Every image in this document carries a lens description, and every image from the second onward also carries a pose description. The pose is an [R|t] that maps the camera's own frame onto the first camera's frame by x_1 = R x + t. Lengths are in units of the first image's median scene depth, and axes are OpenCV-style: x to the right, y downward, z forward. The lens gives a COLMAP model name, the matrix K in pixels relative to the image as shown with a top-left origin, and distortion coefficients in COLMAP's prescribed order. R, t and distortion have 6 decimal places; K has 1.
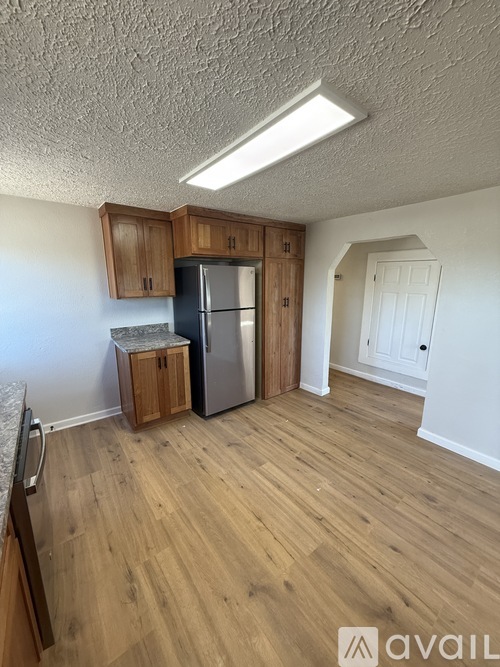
lens RADIAL K [[264.6, 0, 249.7], [0, 264.6, 332.1], [0, 0, 1]] dist [-0.000185, 0.000548]
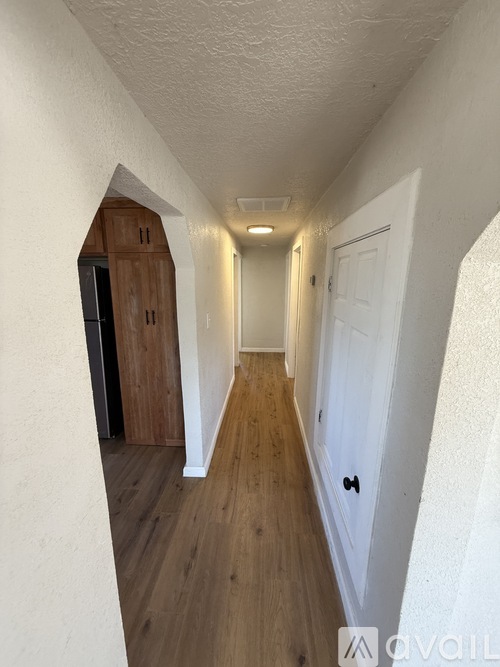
lens RADIAL K [[264.6, 0, 249.2], [0, 264.6, 332.7], [0, 0, 1]] dist [-0.000185, 0.000548]
pose [[0.756188, 0.130917, -0.641124, 0.987012], [-0.136887, 0.989752, 0.040653, -0.174231], [0.639876, 0.057020, 0.766360, 0.827968]]
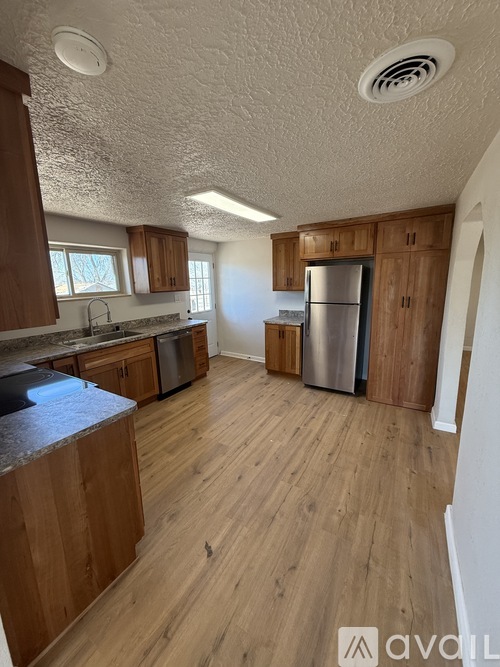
lens RADIAL K [[264.6, 0, 250.6], [0, 264.6, 331.8], [0, 0, 1]] dist [-0.000185, 0.000548]
pose [[0.362307, 0.169034, -0.916603, 0.985413], [-0.164788, 0.979542, 0.115505, -0.042336], [0.917376, 0.109197, 0.382750, 0.267135]]
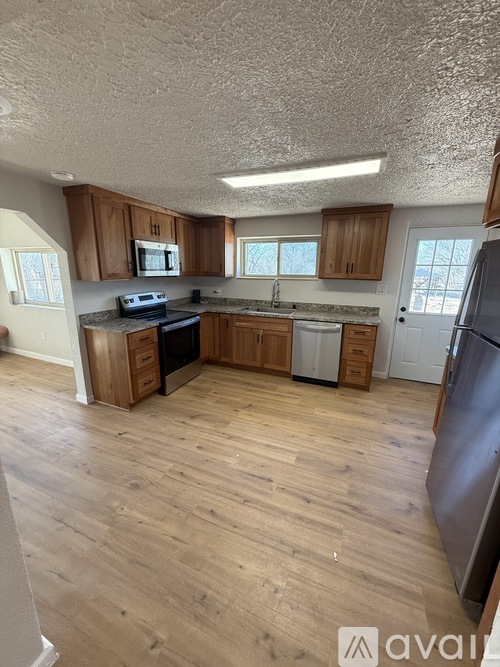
lens RADIAL K [[264.6, 0, 249.0], [0, 264.6, 331.0], [0, 0, 1]] dist [-0.000185, 0.000548]
pose [[-0.868108, 0.105062, -0.485129, 0.527595], [-0.114000, 0.909020, 0.400858, -0.250517], [0.483106, 0.403293, -0.777151, 1.260113]]
